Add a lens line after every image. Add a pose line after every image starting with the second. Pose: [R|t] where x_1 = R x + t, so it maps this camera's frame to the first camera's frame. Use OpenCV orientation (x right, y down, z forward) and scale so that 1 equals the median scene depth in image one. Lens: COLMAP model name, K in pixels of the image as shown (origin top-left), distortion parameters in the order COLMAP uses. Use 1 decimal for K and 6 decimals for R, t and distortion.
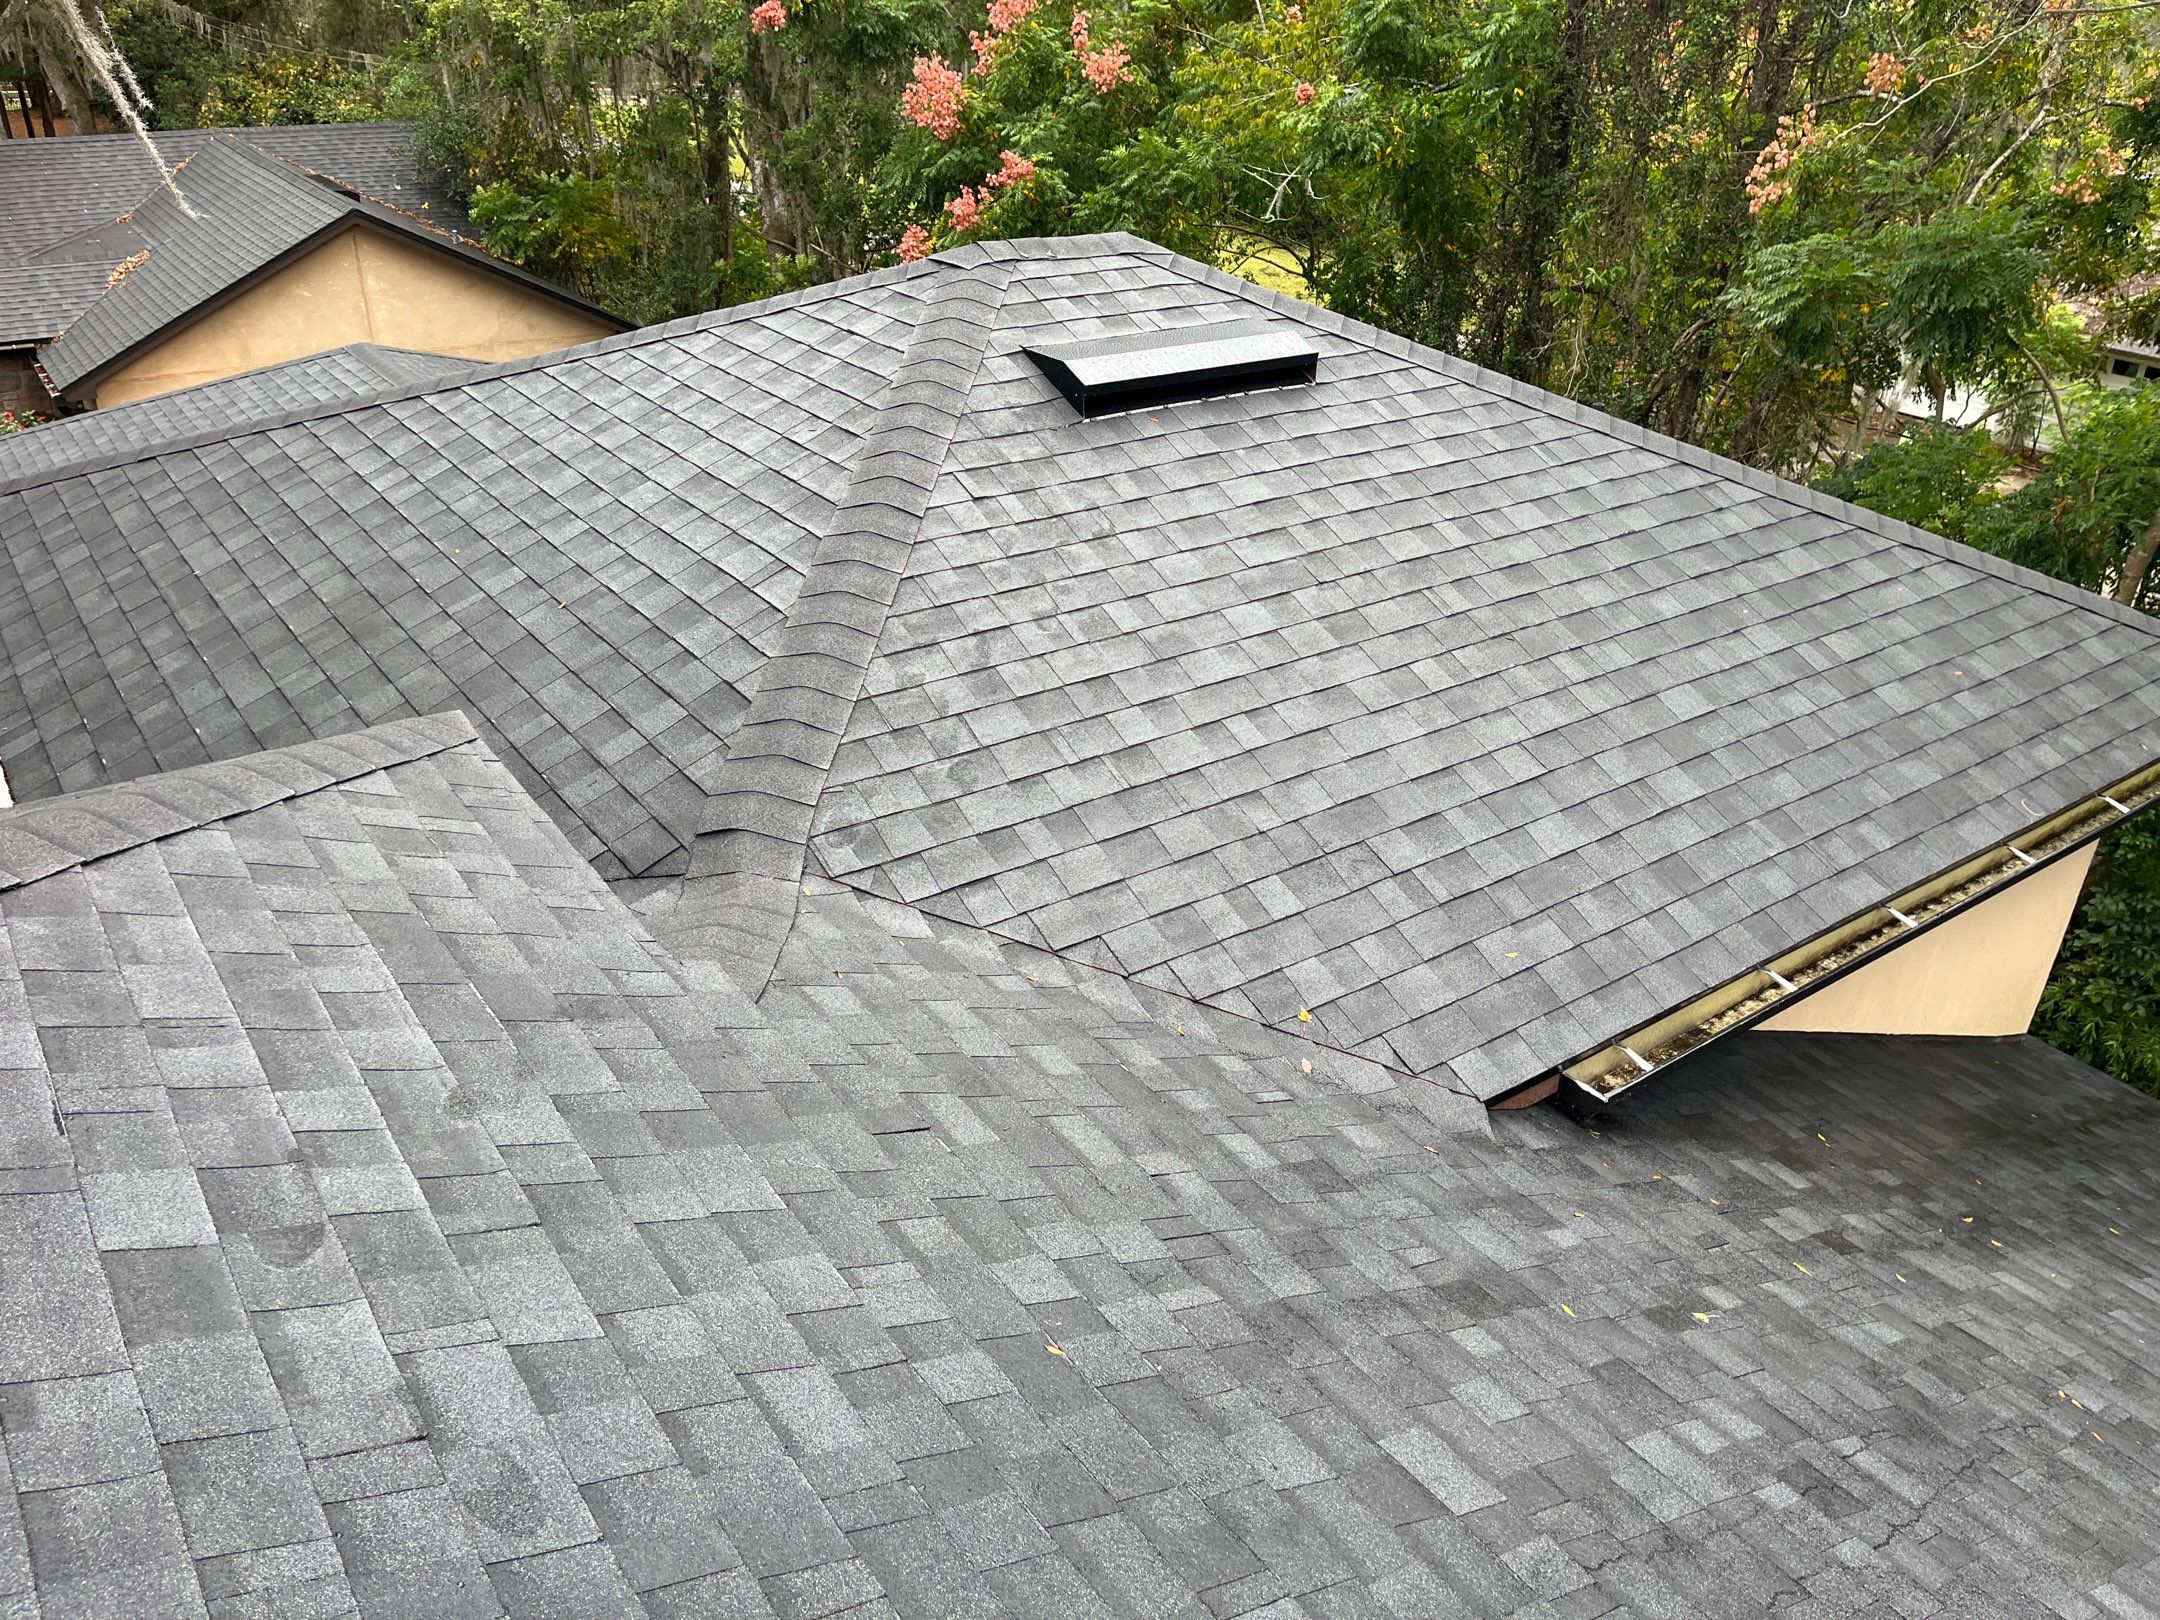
lens RADIAL K [[1590.1, 0, 1080.0], [0, 1590.1, 810.0], [0, 0, 1]] dist [0.062844, -0.002426]
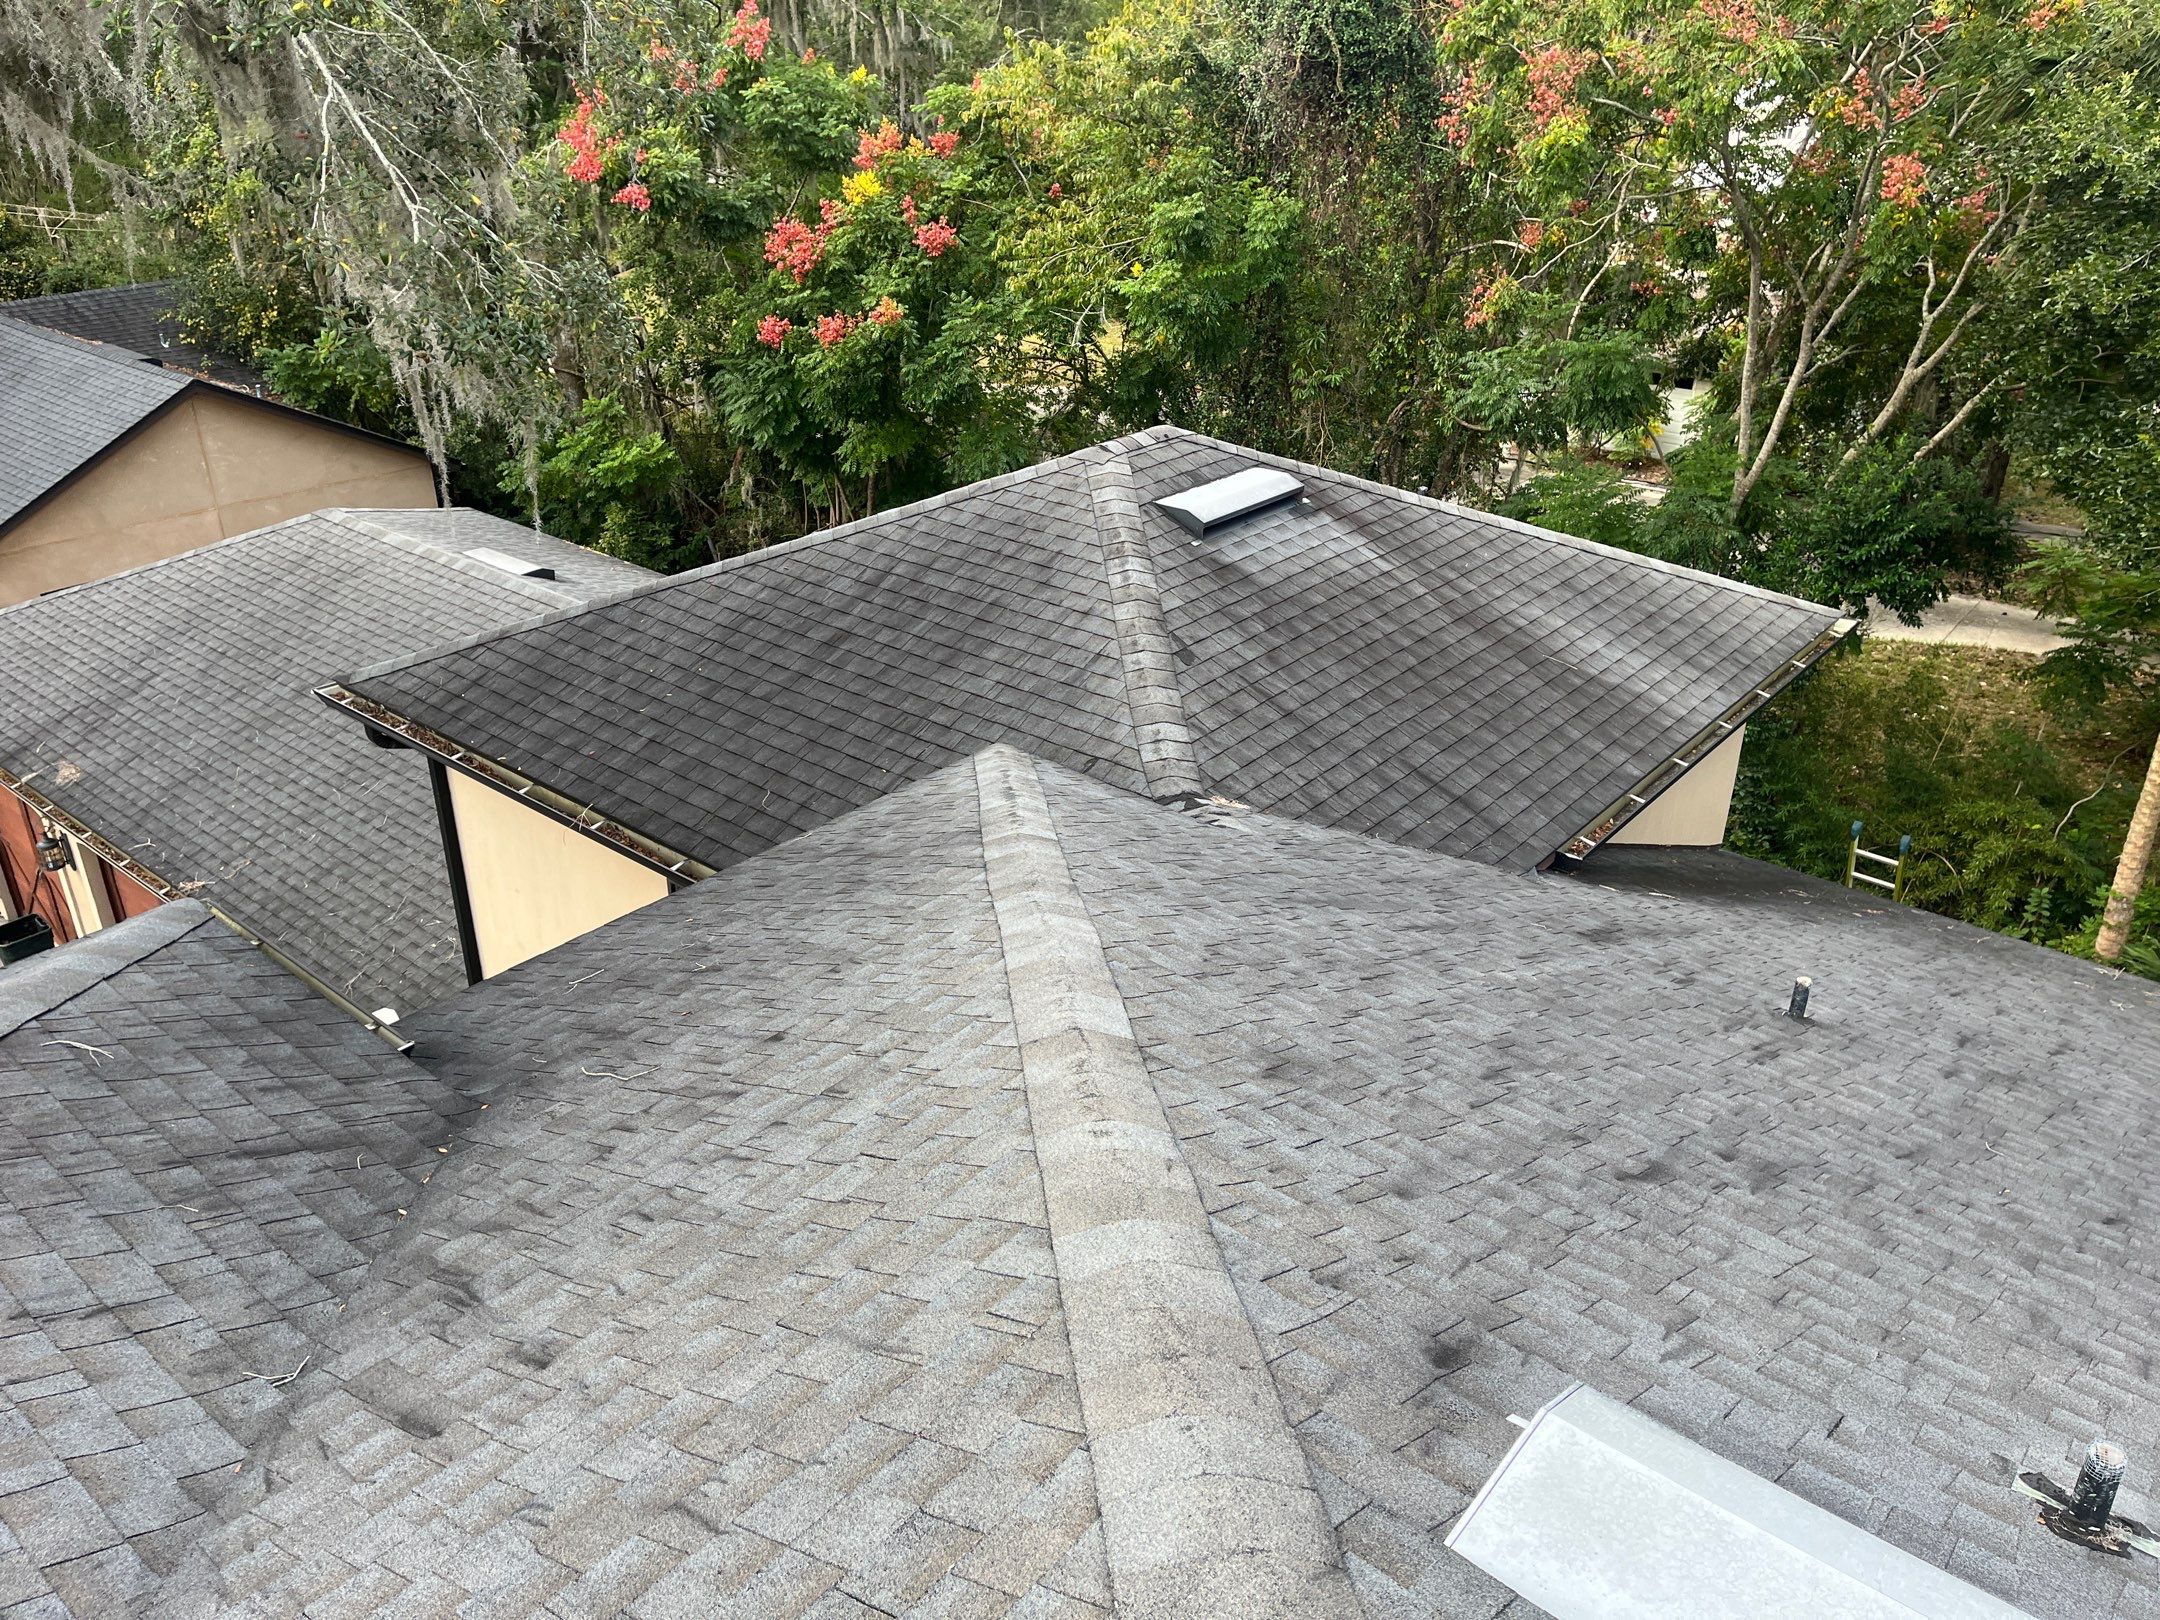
lens RADIAL K [[1666.5, 0, 1080.0], [0, 1666.5, 810.0], [0, 0, 1]] dist [-0.003257, -0.001179]
pose [[0.967408, -0.130007, 0.217302, -0.466413], [0.137555, 0.990294, -0.019909, 0.049819], [-0.212605, 0.049152, 0.975901, -0.582073]]
